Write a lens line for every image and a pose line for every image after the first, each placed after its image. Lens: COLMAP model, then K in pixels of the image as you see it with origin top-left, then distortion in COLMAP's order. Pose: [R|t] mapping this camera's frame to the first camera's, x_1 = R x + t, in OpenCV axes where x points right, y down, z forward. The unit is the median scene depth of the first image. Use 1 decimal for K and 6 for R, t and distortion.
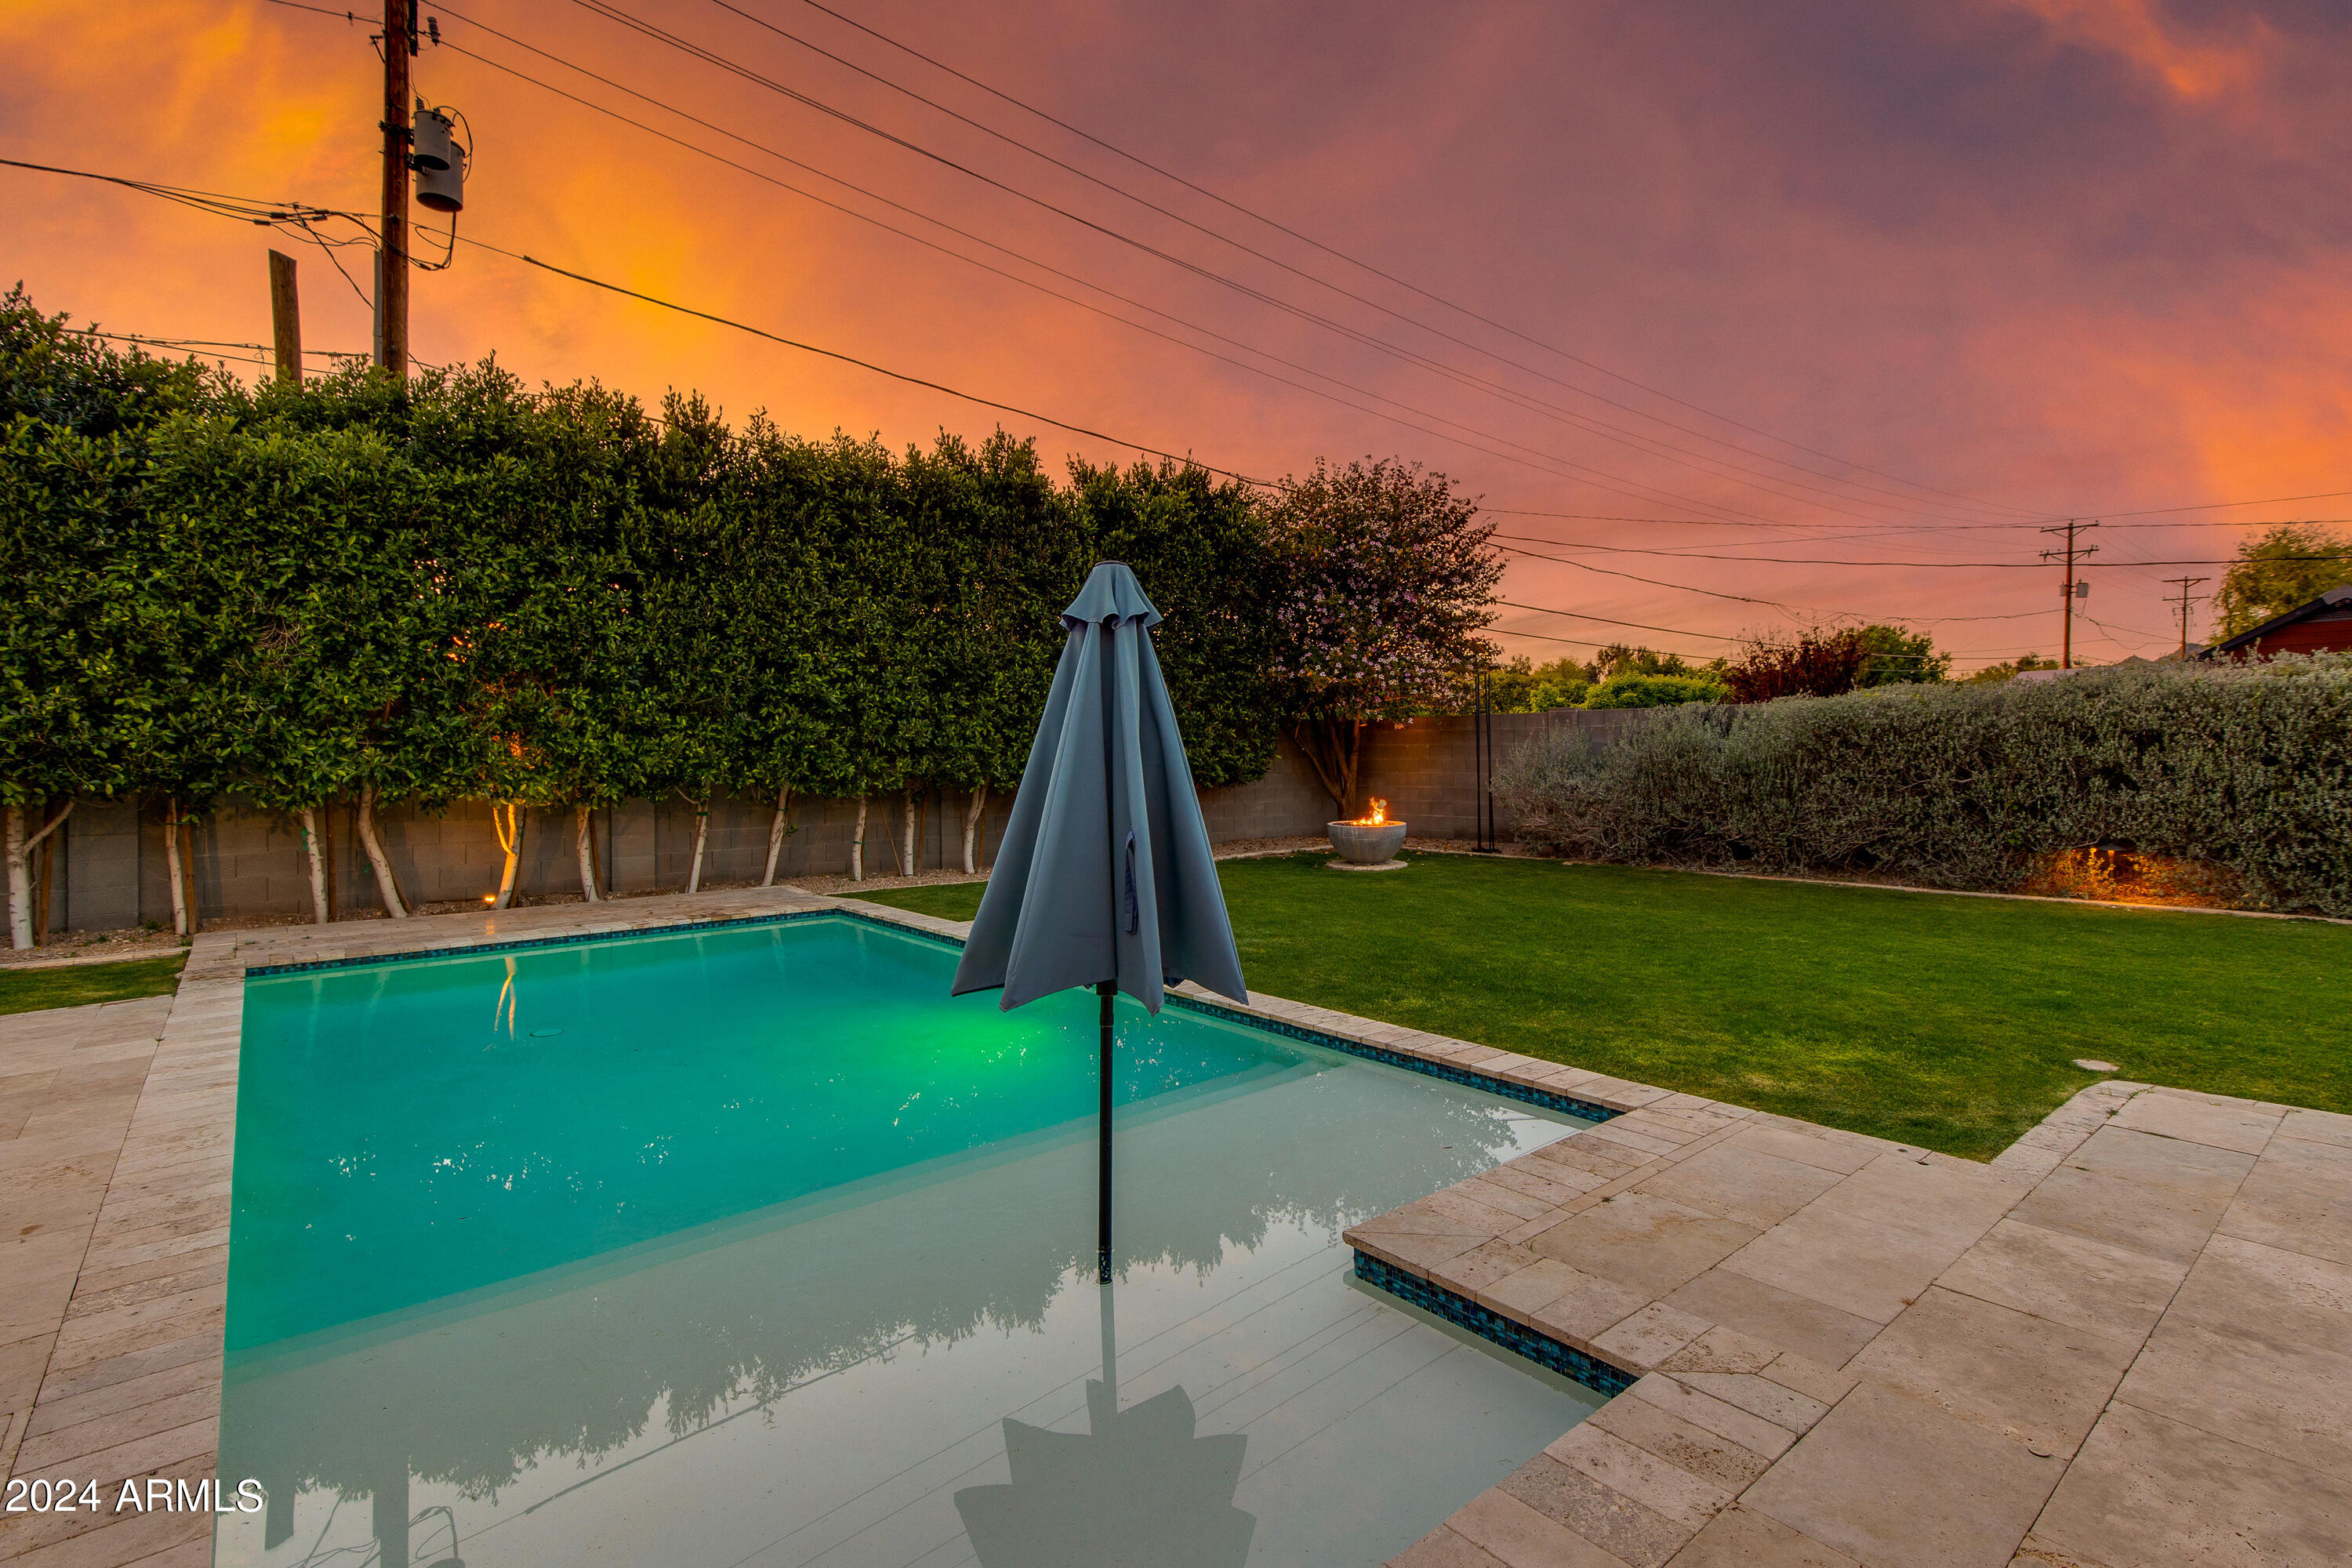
lens RADIAL K [[1112.5, 0, 1193.6], [0, 1112.5, 751.3], [0, 0, 1]] dist [0.001981, 0.000606]
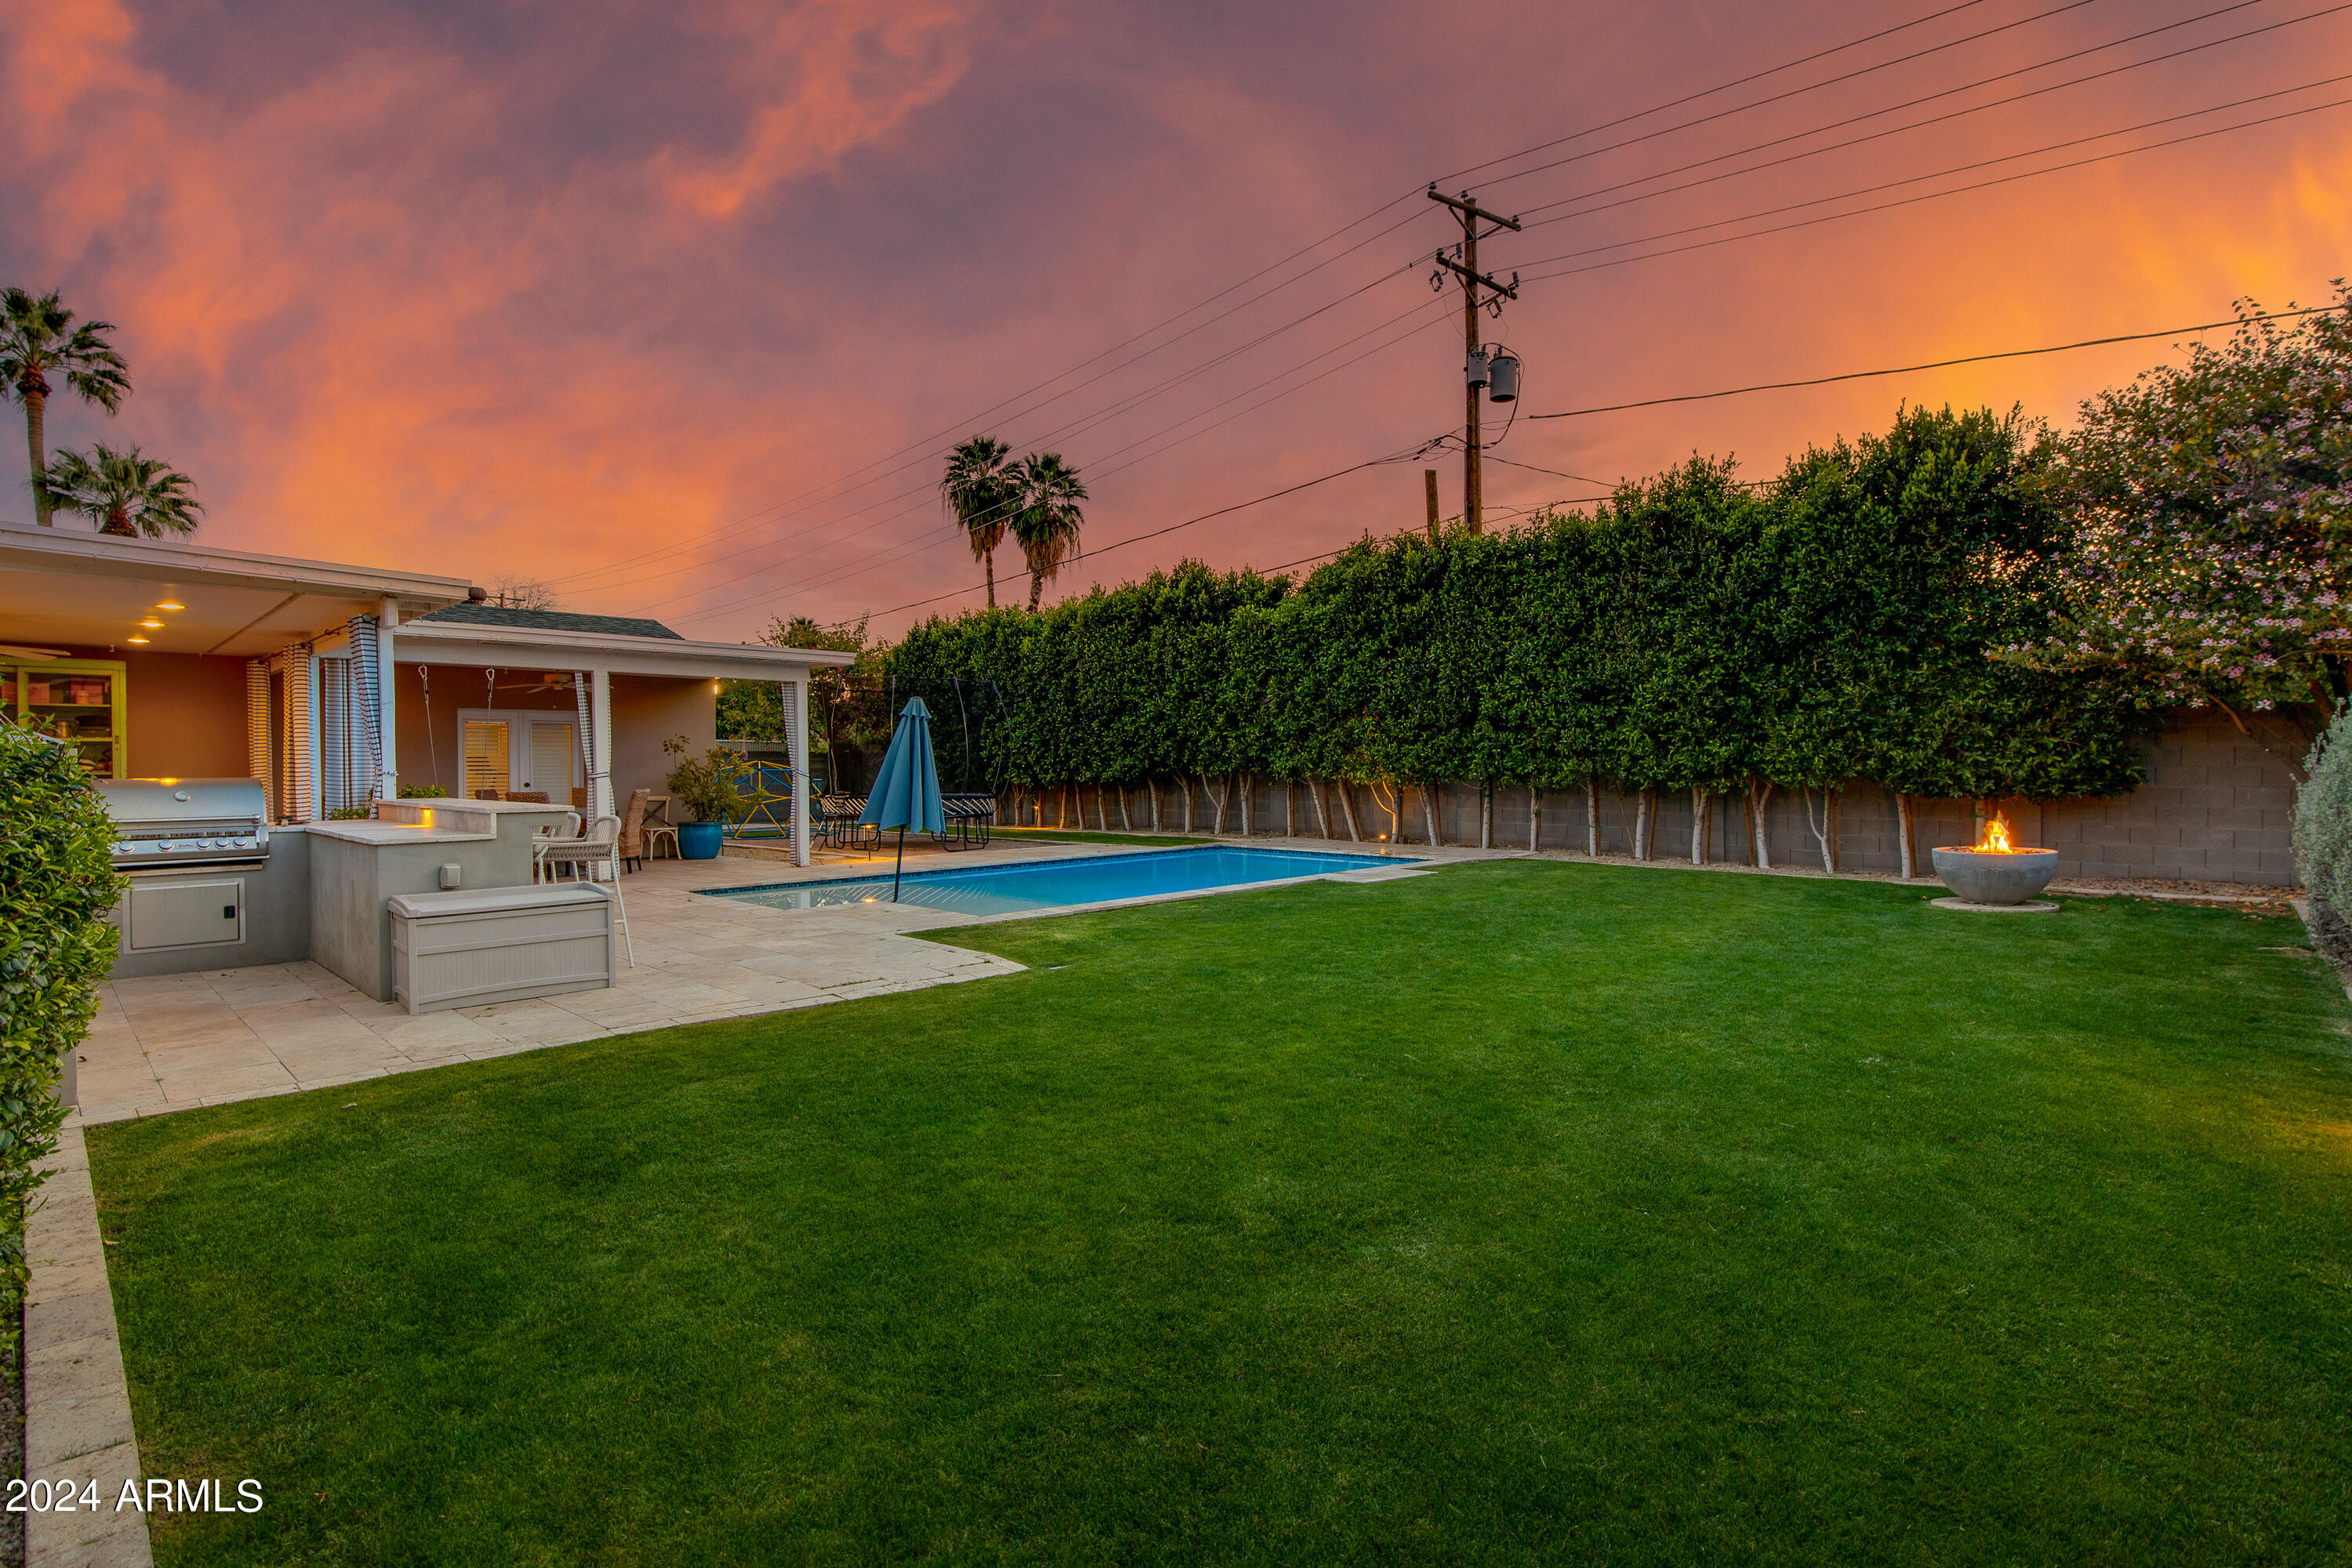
lens RADIAL K [[1180.2, 0, 1170.2], [0, 1180.2, 782.4], [0, 0, 1]] dist [0.002432, 0.000171]
pose [[0.096245, 0.025144, -0.995040, 0.995997], [0.004999, 0.999656, 0.025744, -0.004037], [0.995345, -0.007452, 0.096086, 0.407711]]
